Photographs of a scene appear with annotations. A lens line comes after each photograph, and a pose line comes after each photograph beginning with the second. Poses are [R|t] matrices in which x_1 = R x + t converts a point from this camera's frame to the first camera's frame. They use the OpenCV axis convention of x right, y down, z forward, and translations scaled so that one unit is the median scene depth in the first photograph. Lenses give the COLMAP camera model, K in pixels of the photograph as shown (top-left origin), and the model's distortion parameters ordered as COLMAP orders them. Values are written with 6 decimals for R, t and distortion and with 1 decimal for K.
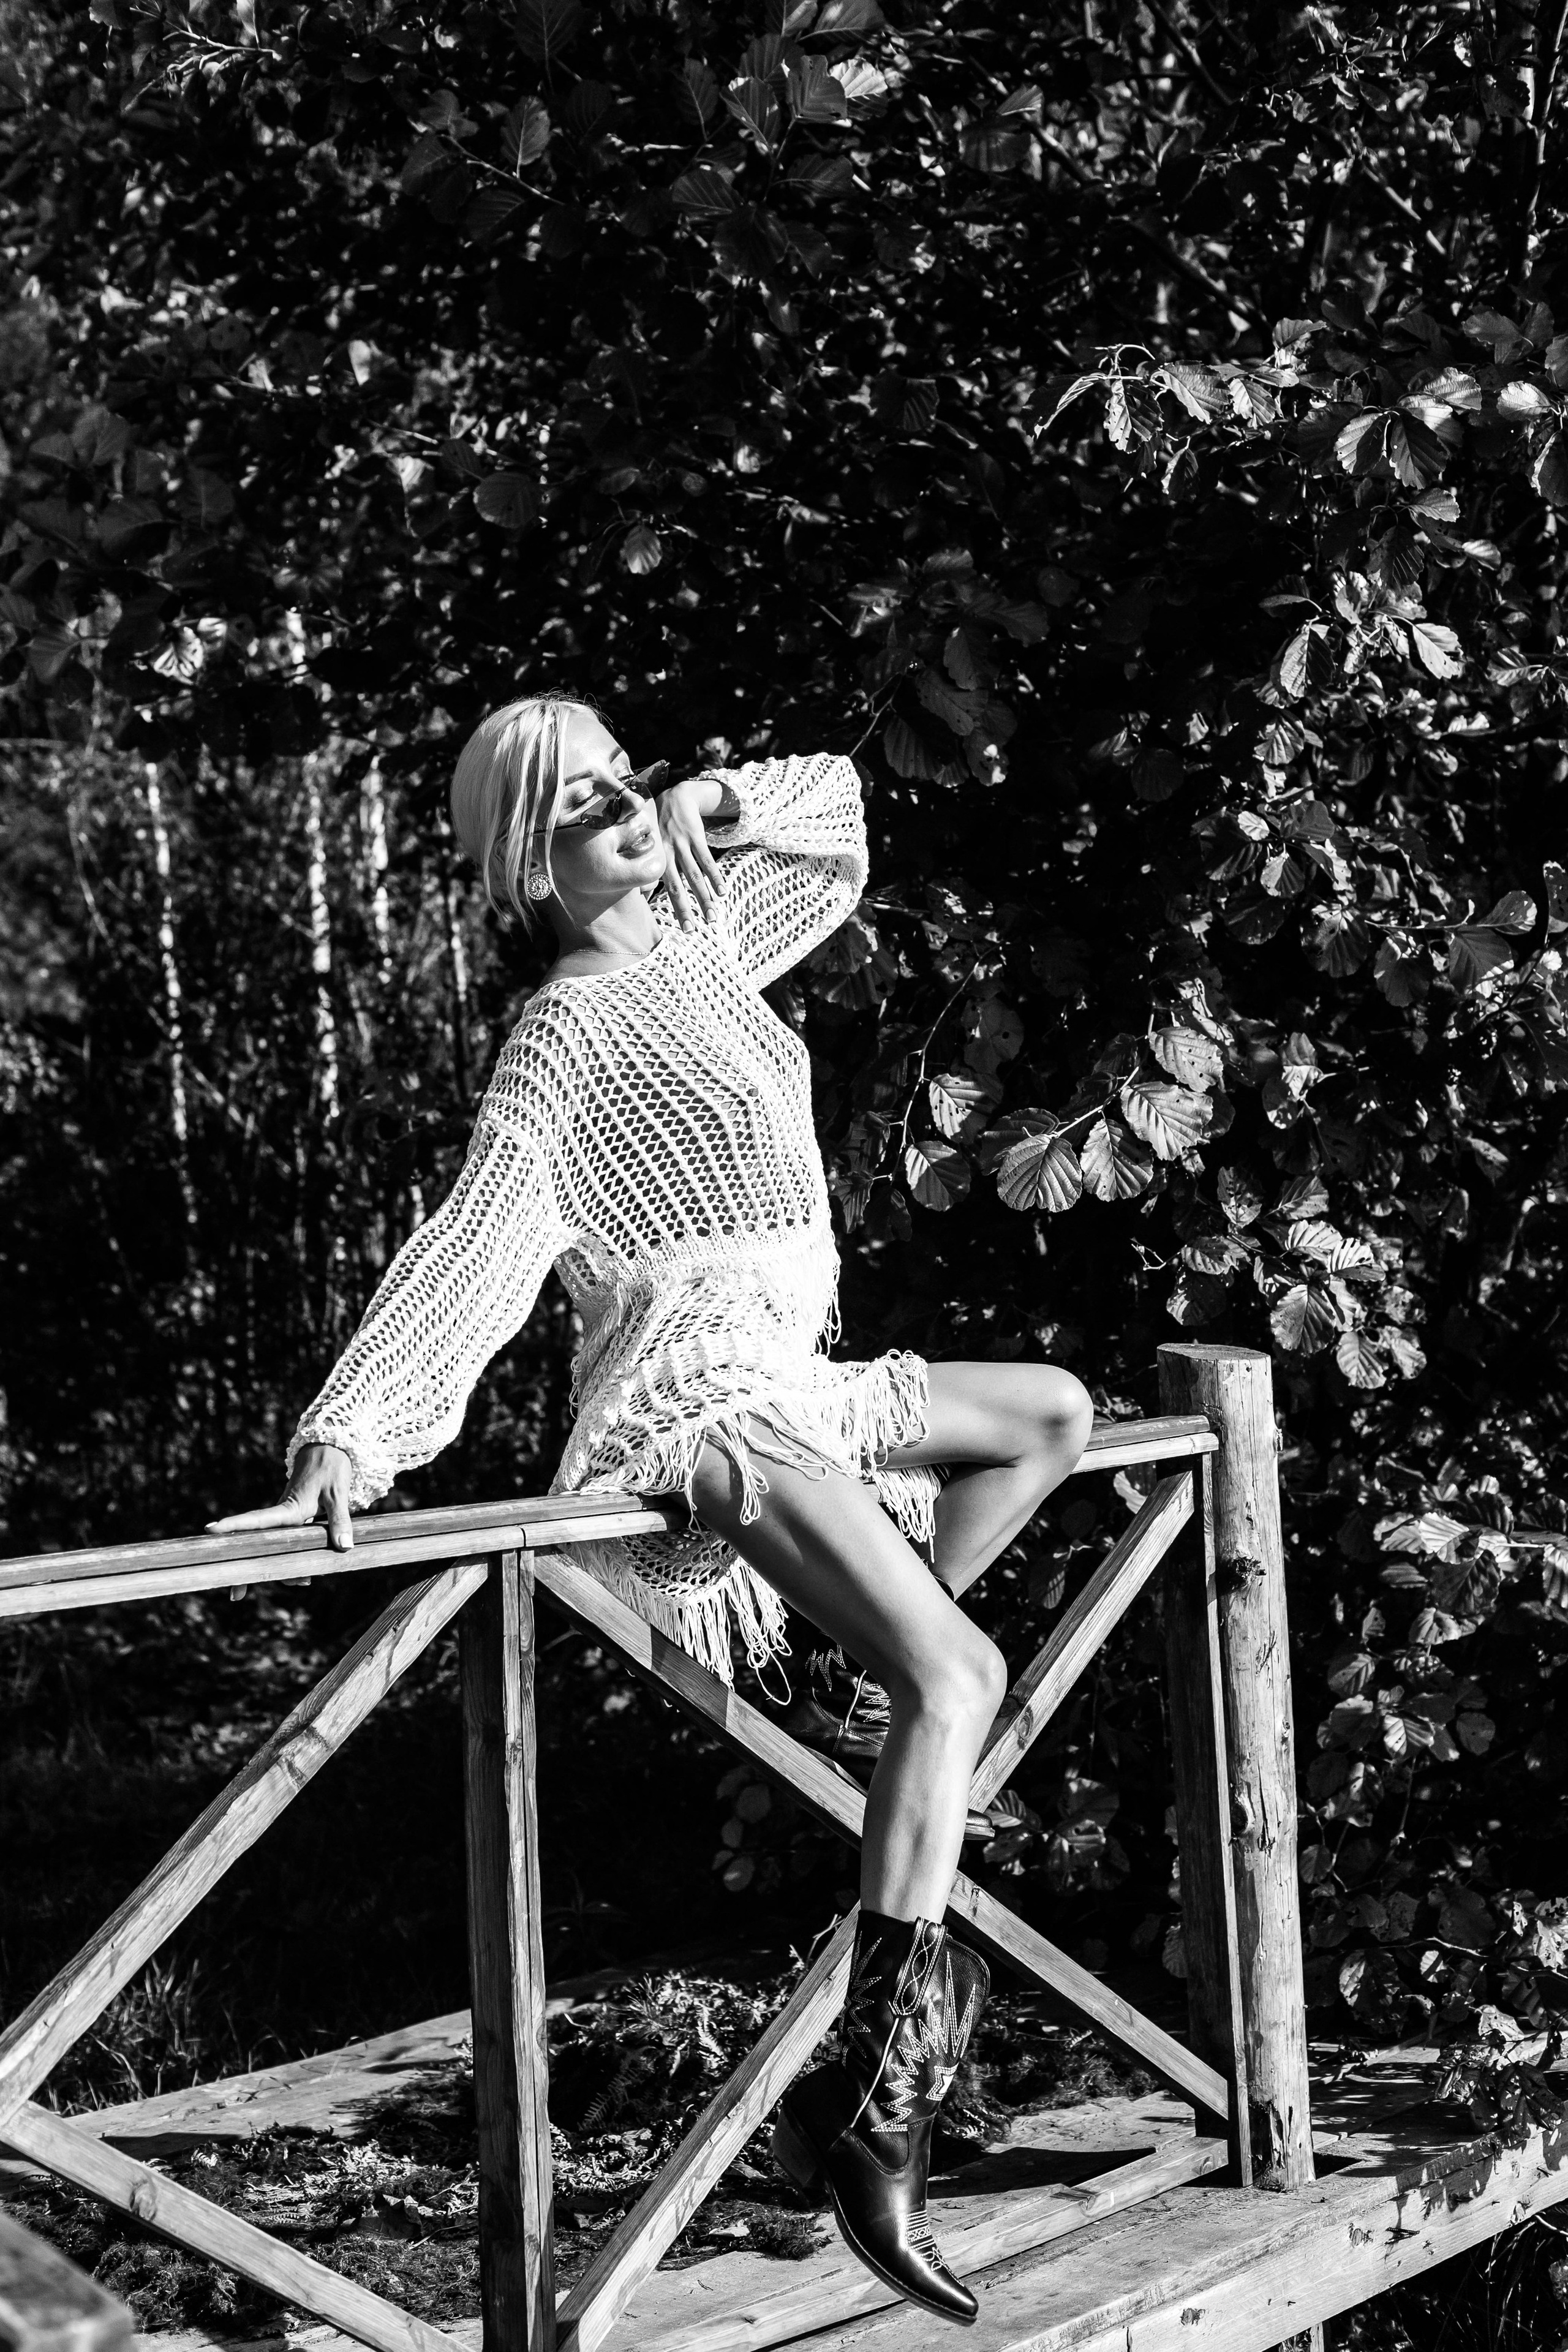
lens RADIAL K [[3352.3, 0, 785.7], [0, 3352.3, 1178.7], [0, 0, 1]] dist [0.005444, -0.030482]
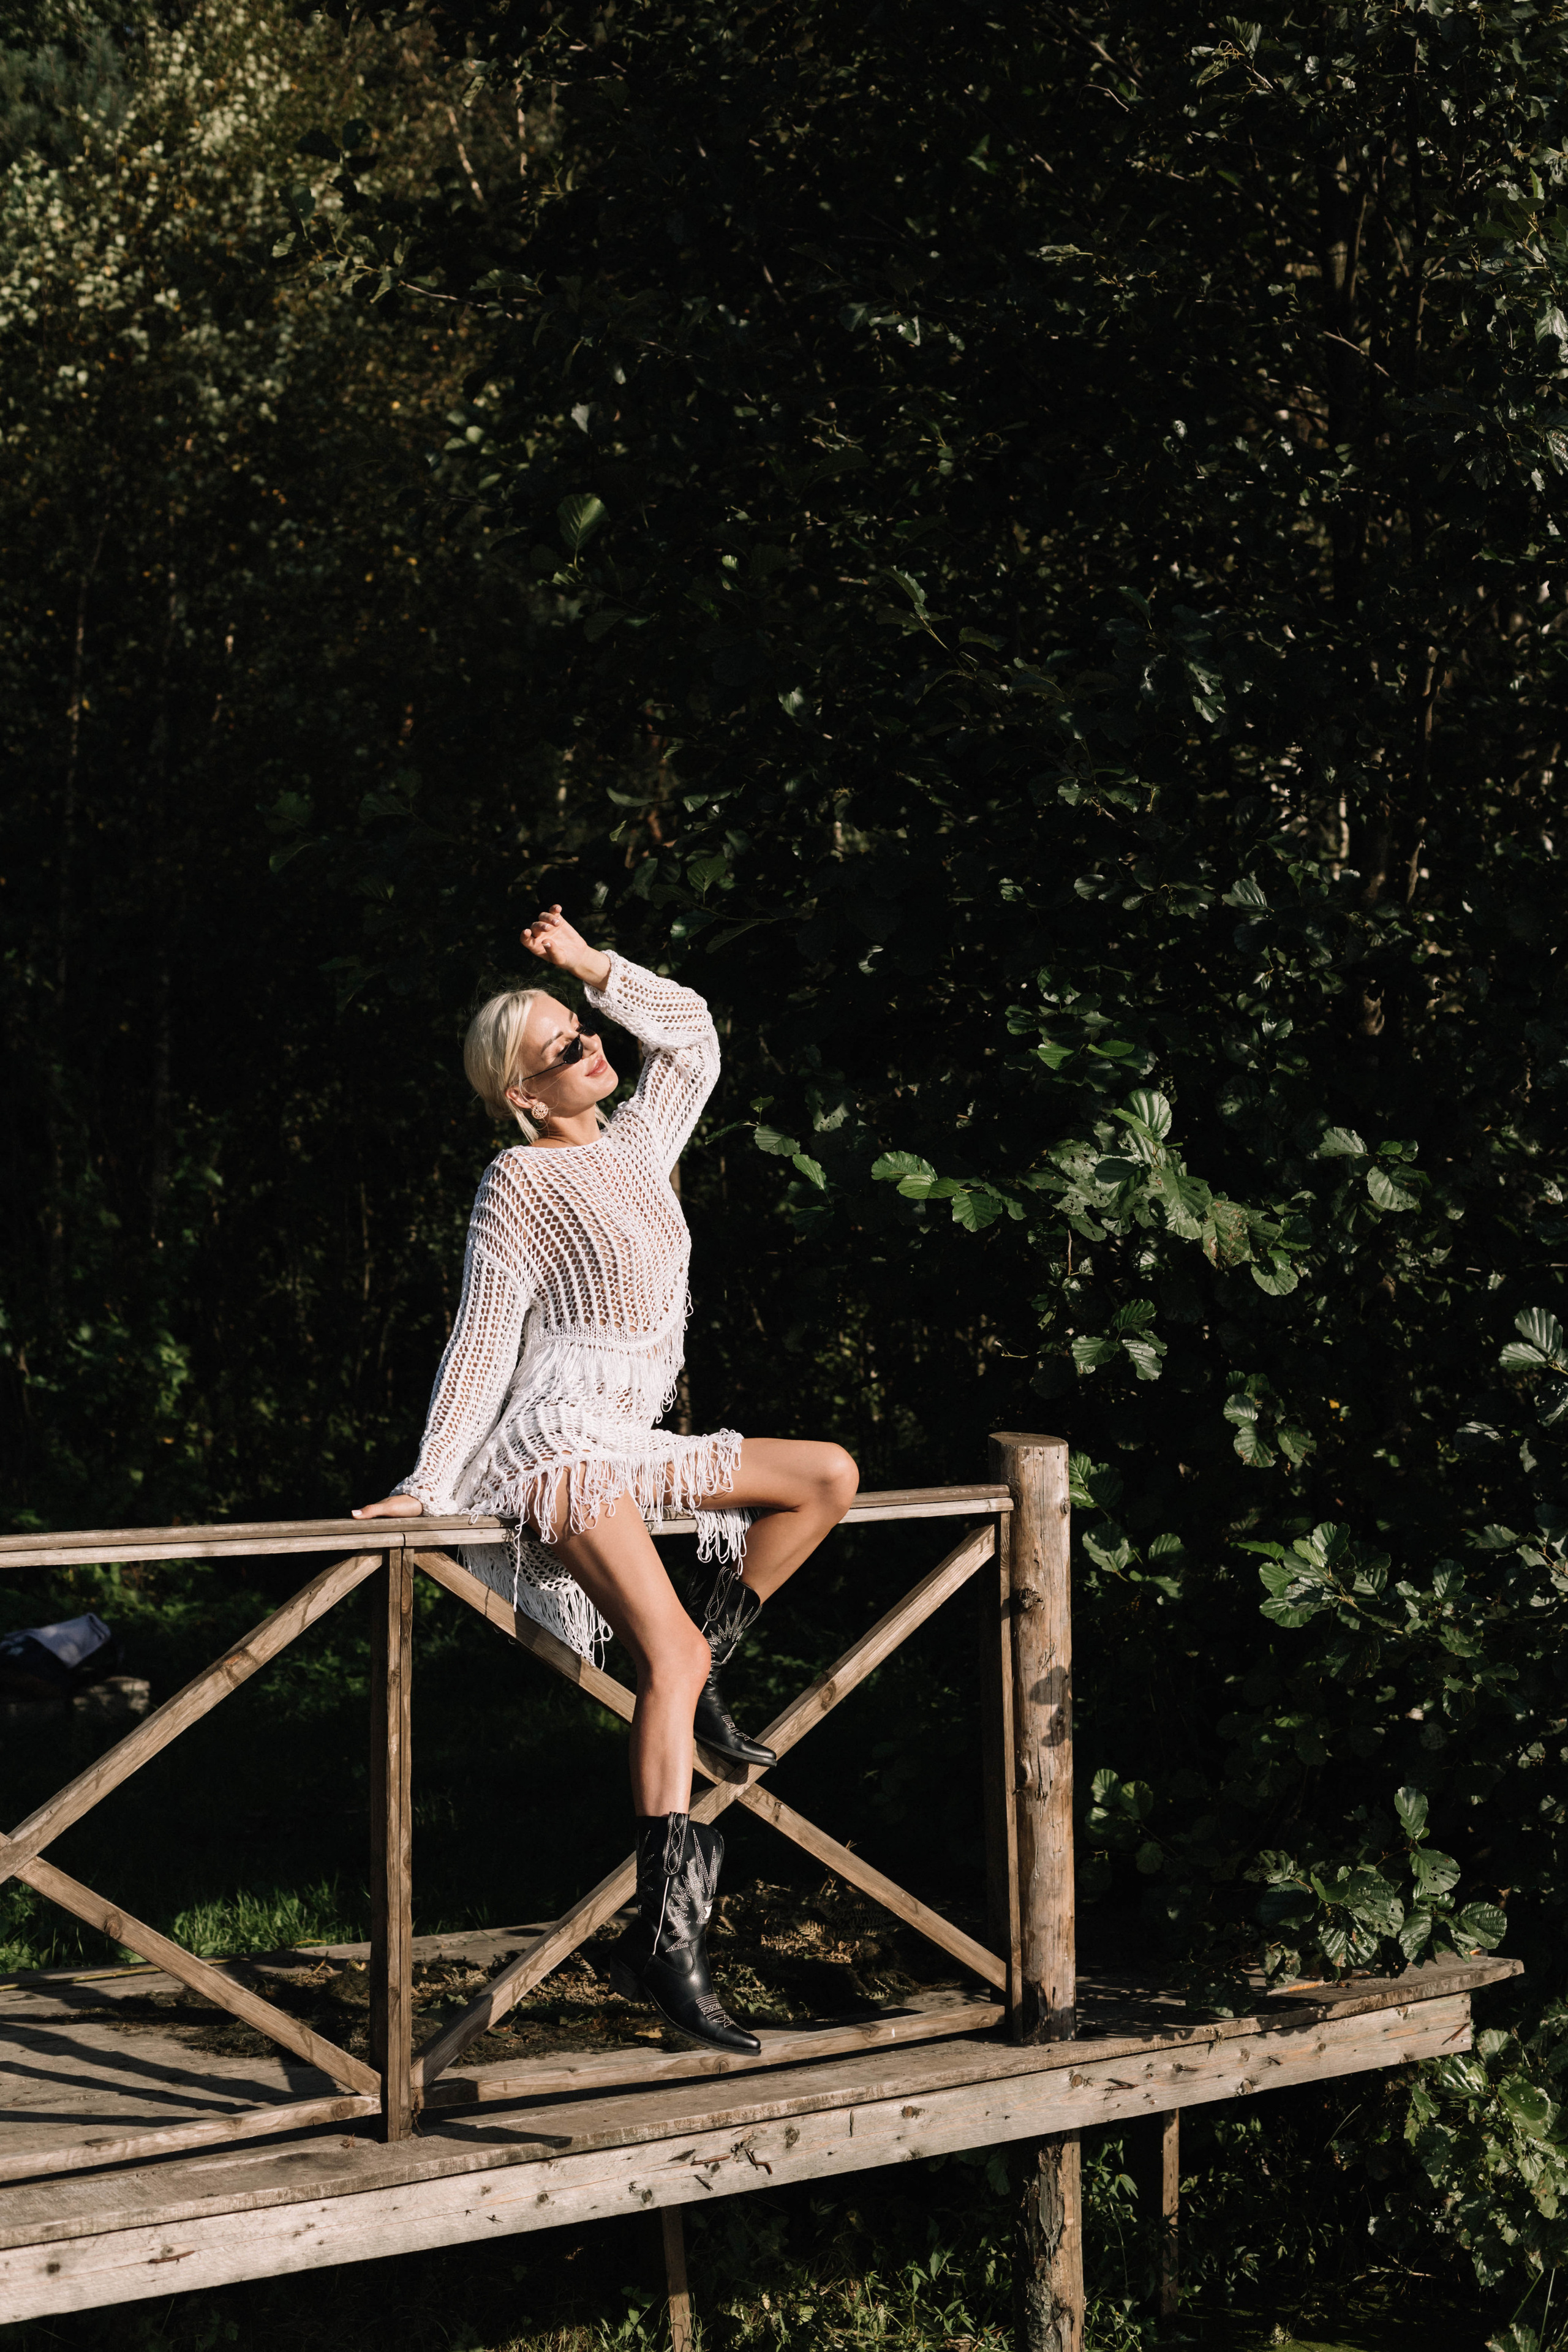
lens RADIAL K [[3352.3, 0, 785.7], [0, 3352.3, 1178.7], [0, 0, 1]] dist [0.005444, -0.030482]
pose [[0.975725, 0.043916, -0.214551, 0.352577], [-0.043322, 0.999033, 0.007470, -0.067381], [0.214671, 0.002006, 0.976684, -0.407450]]
